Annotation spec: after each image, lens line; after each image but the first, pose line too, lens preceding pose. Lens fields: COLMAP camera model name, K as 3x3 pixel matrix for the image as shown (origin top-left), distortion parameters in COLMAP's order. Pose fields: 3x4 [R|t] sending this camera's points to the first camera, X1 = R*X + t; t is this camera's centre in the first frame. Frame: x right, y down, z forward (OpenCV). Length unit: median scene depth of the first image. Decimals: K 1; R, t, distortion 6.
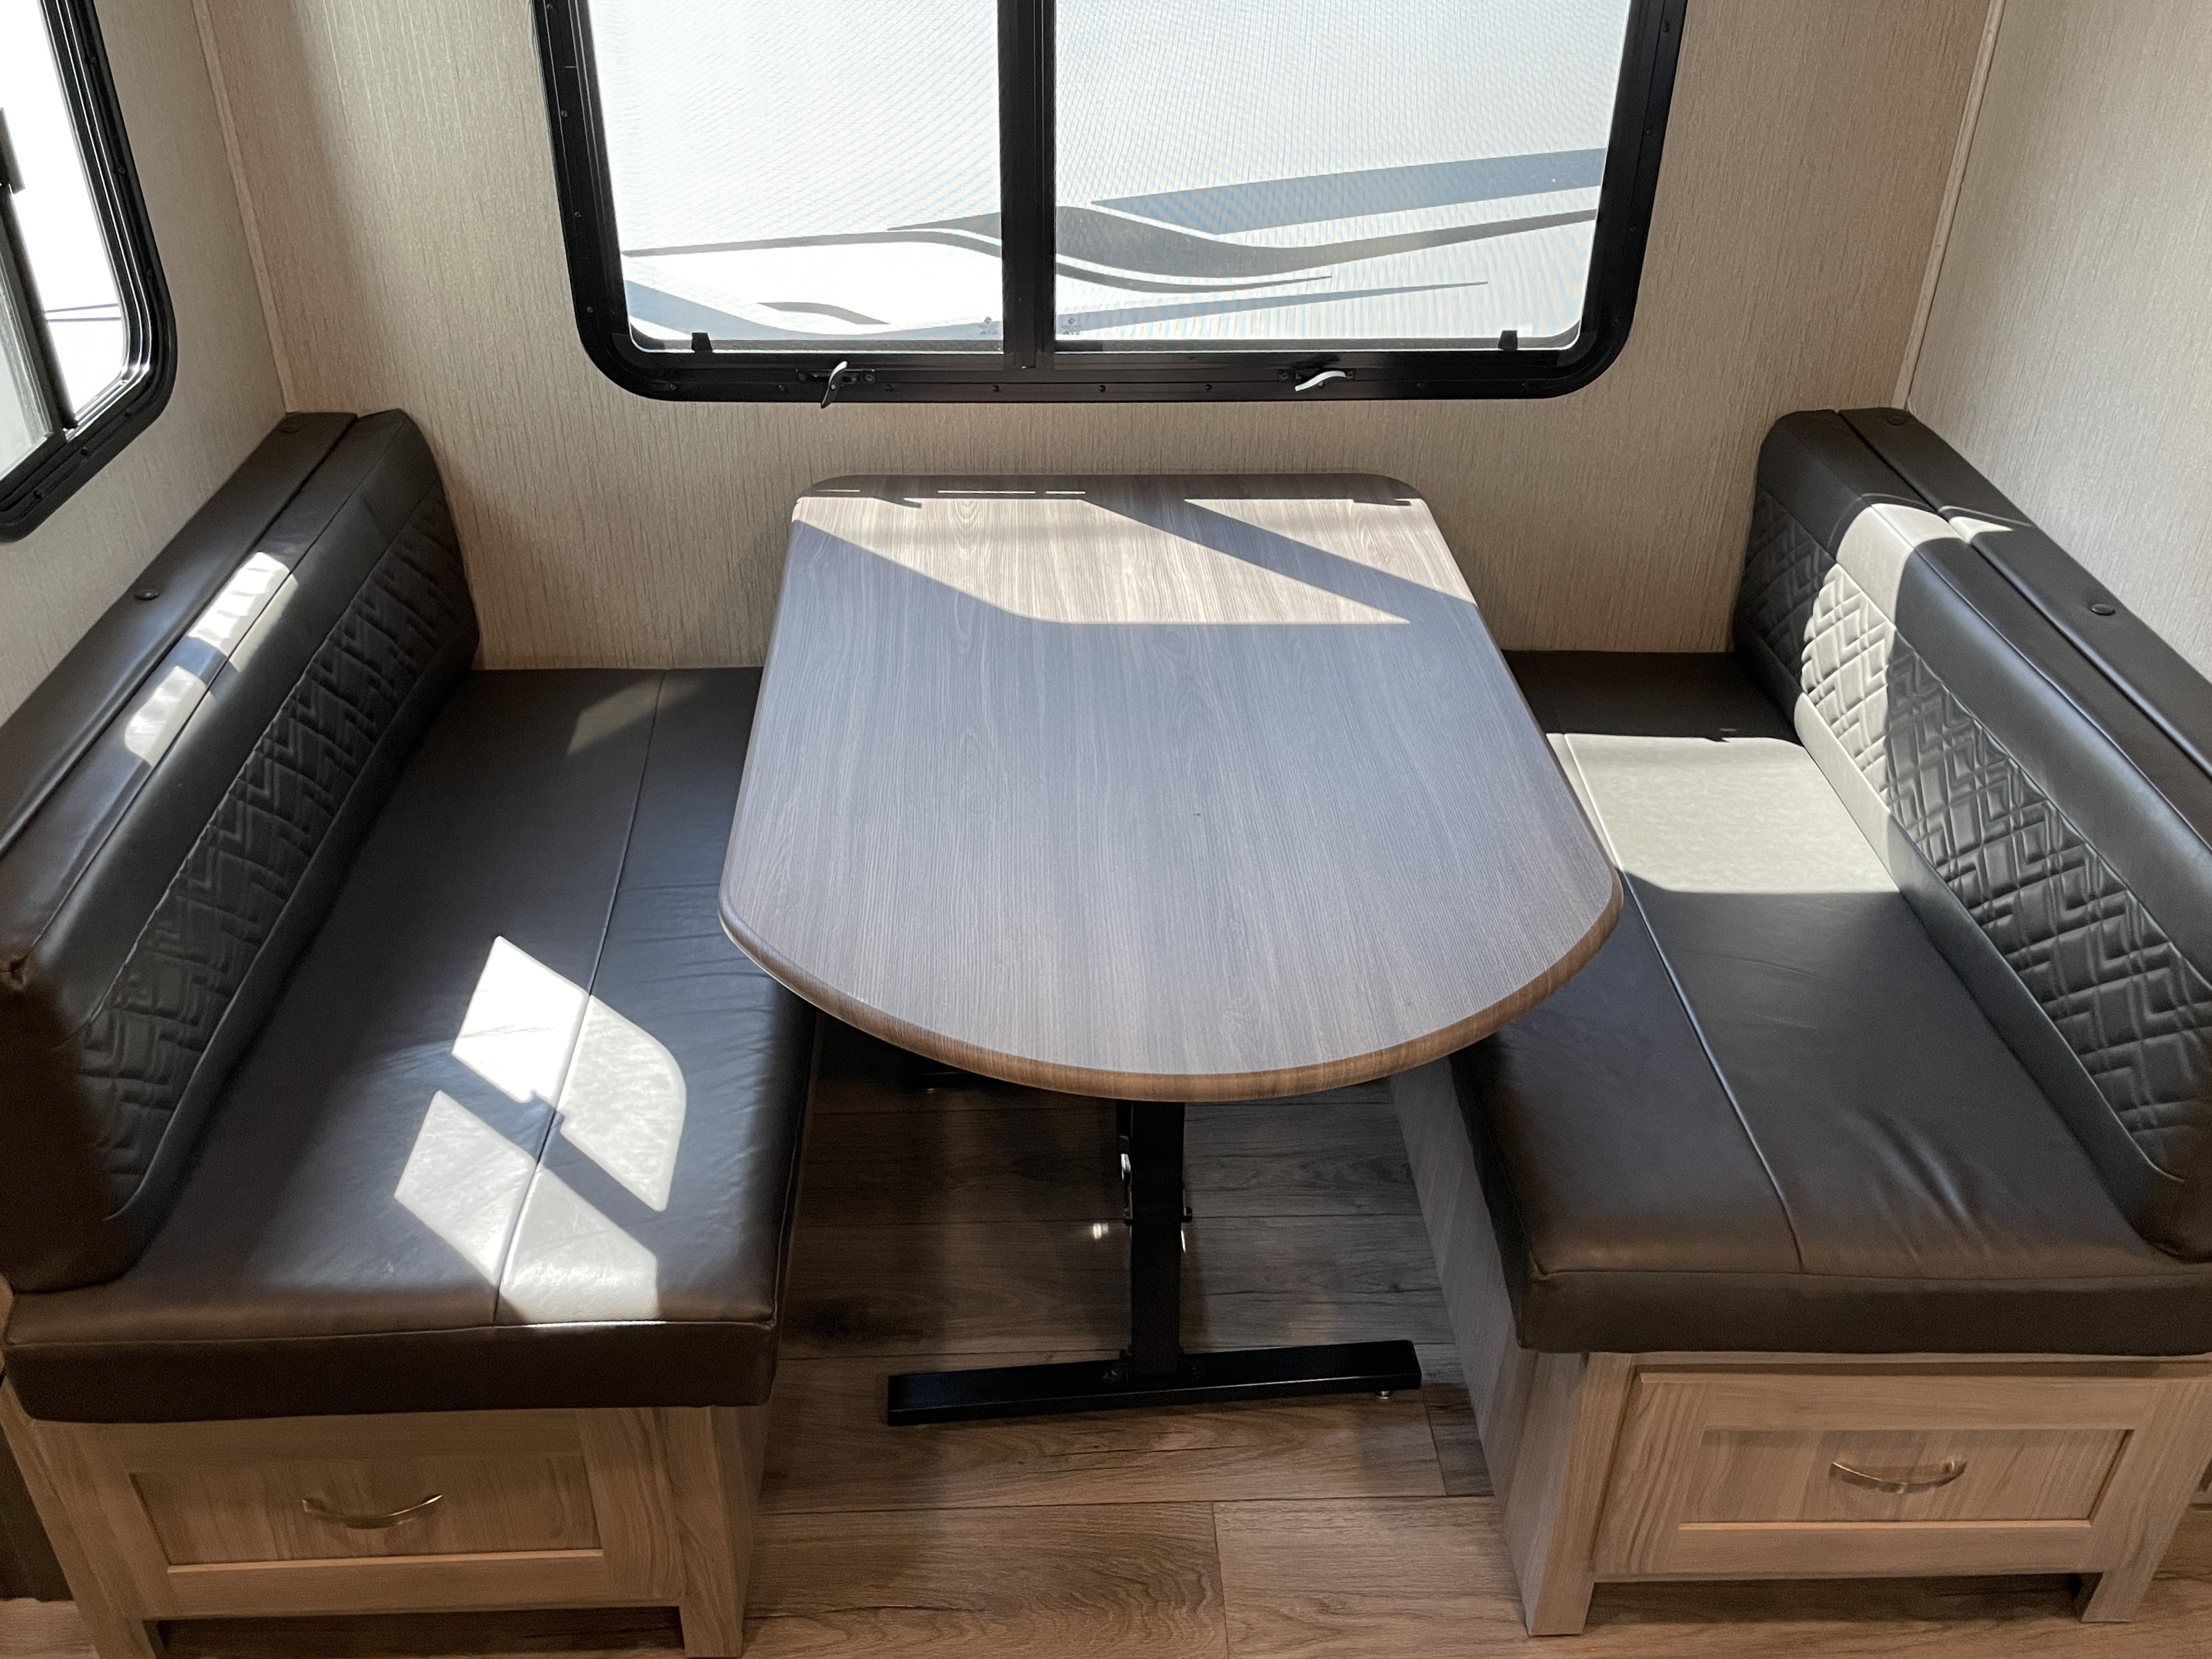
lens RADIAL K [[1846.0, 0, 1096.9], [0, 1846.0, 841.3], [0, 0, 1]] dist [0.031209, -0.005490]
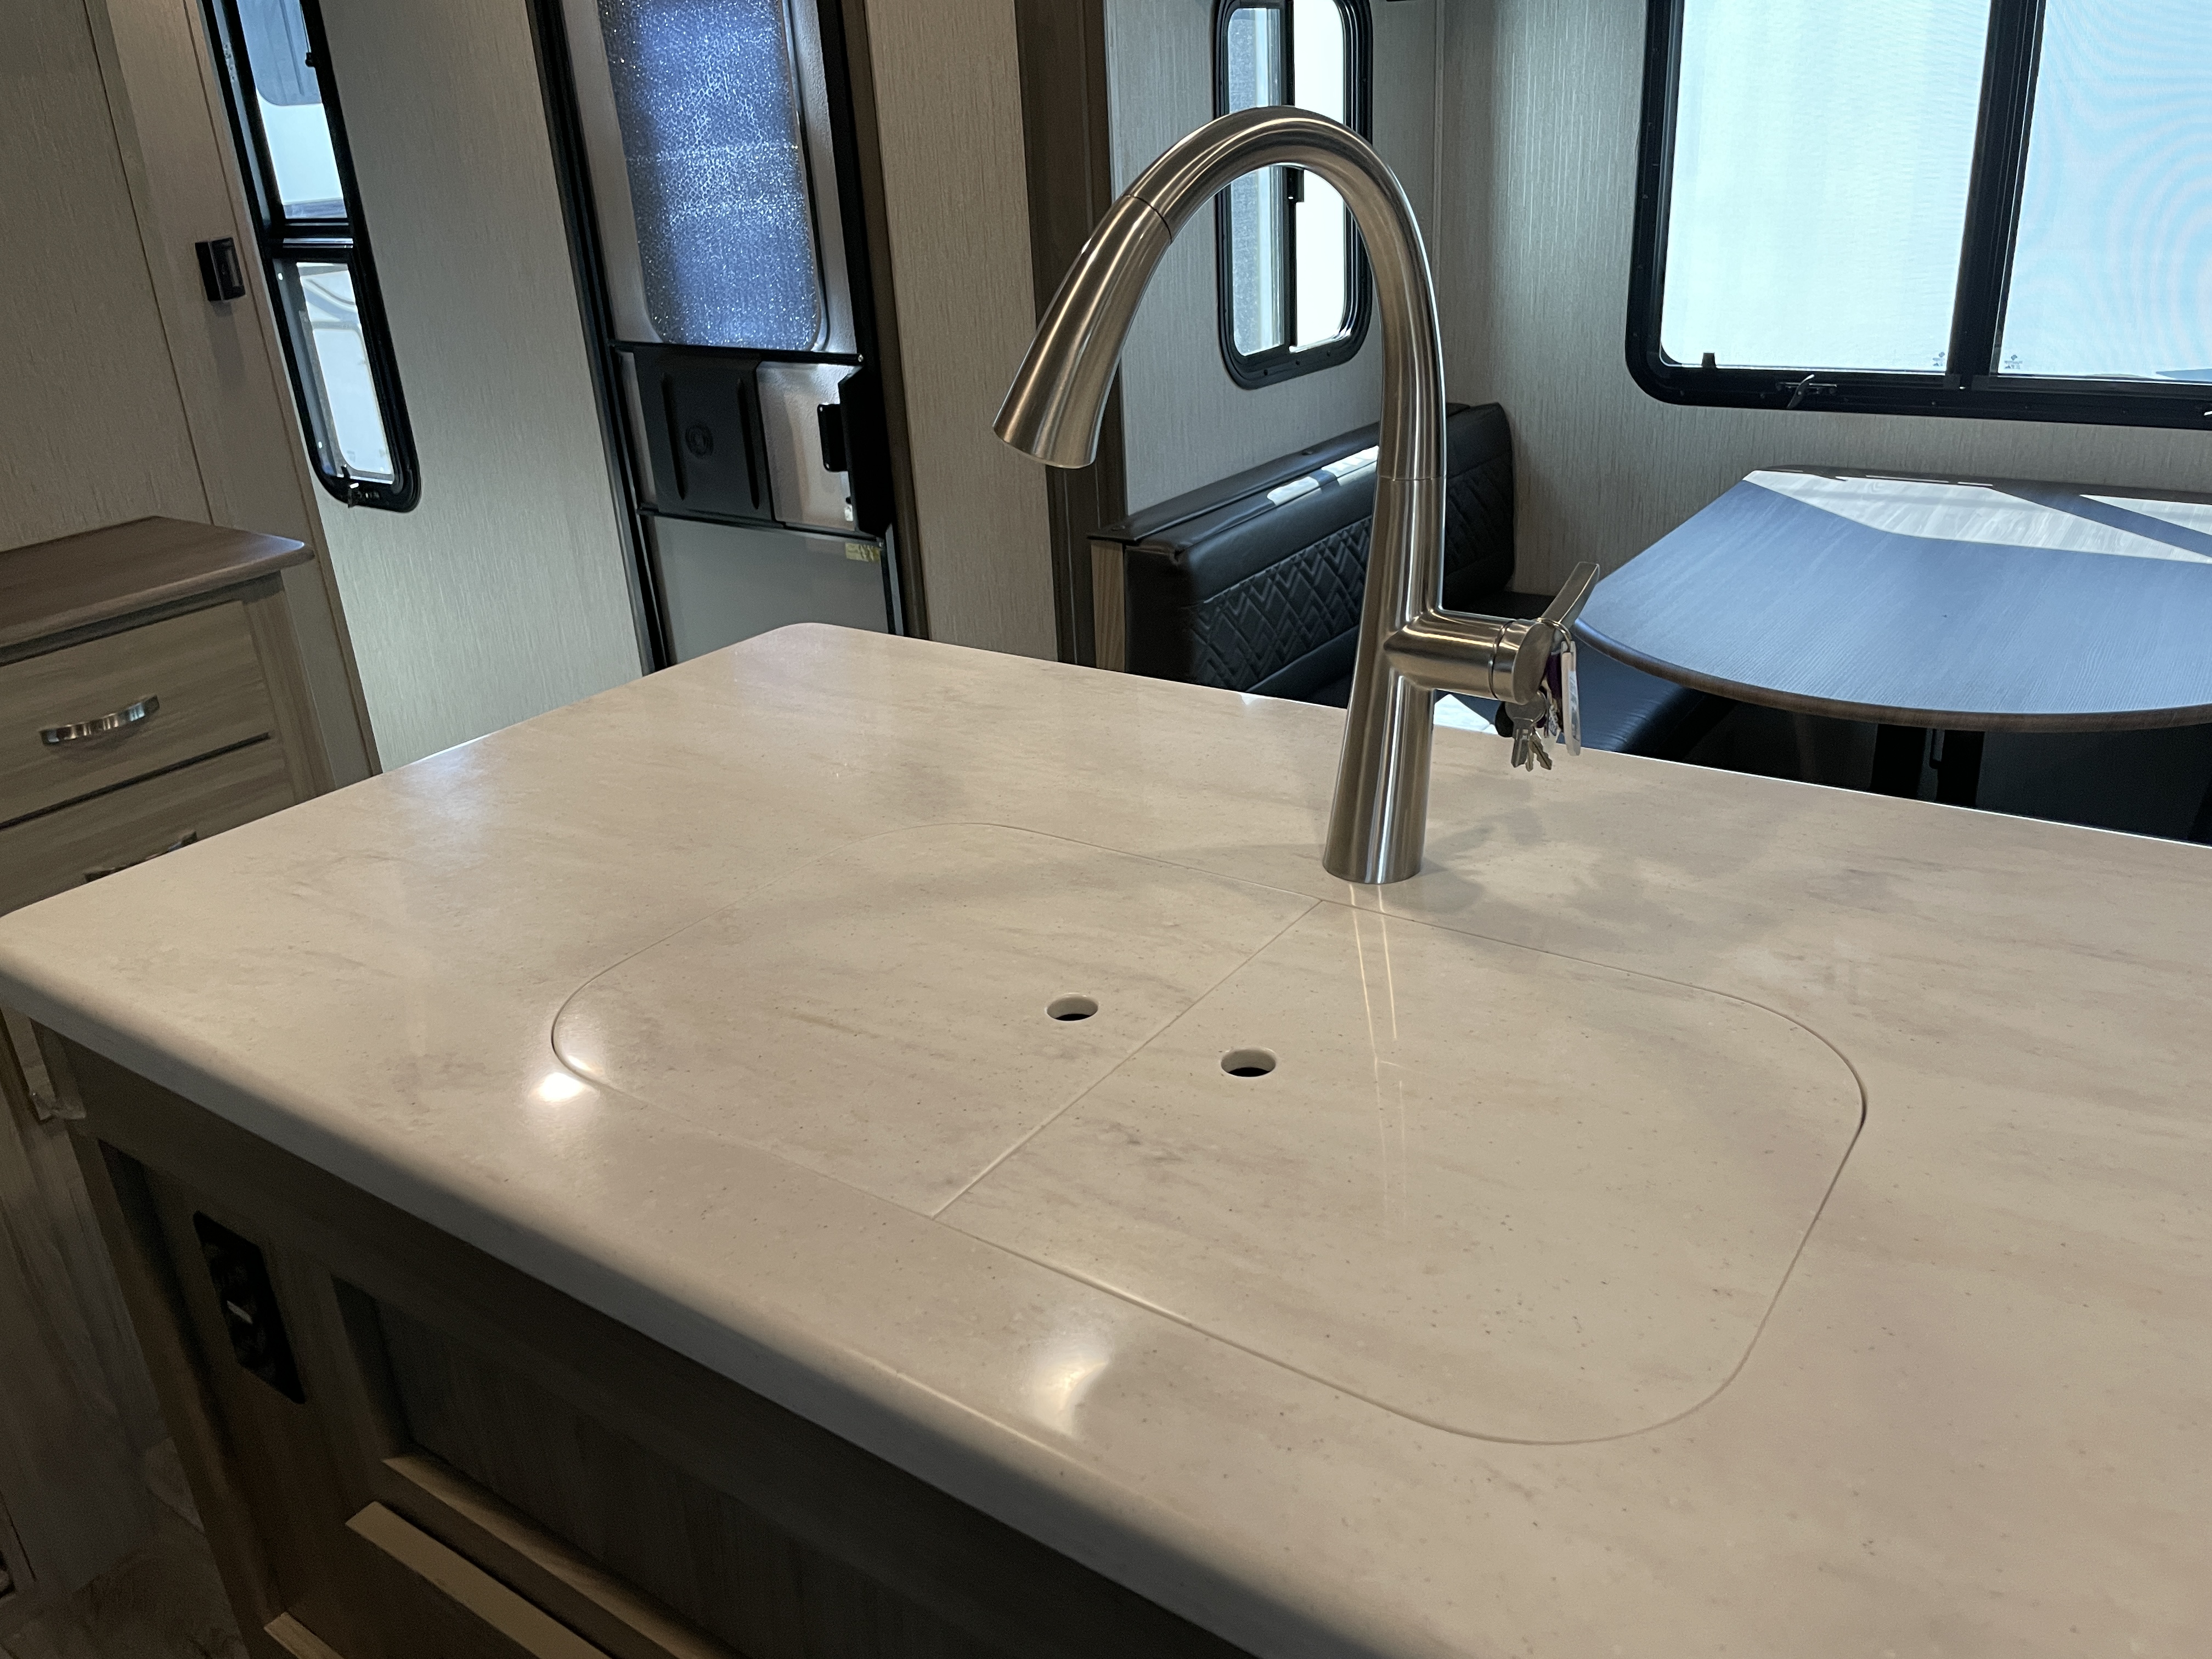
lens RADIAL K [[1689.8, 0, 1103.9], [0, 1689.8, 816.1], [0, 0, 1]] dist [0.061828, -0.087862]
pose [[0.789695, 0.179767, -0.586572, 0.240630], [-0.280111, 0.956282, -0.084038, 0.293773], [0.545821, 0.230670, 0.805526, -0.202726]]
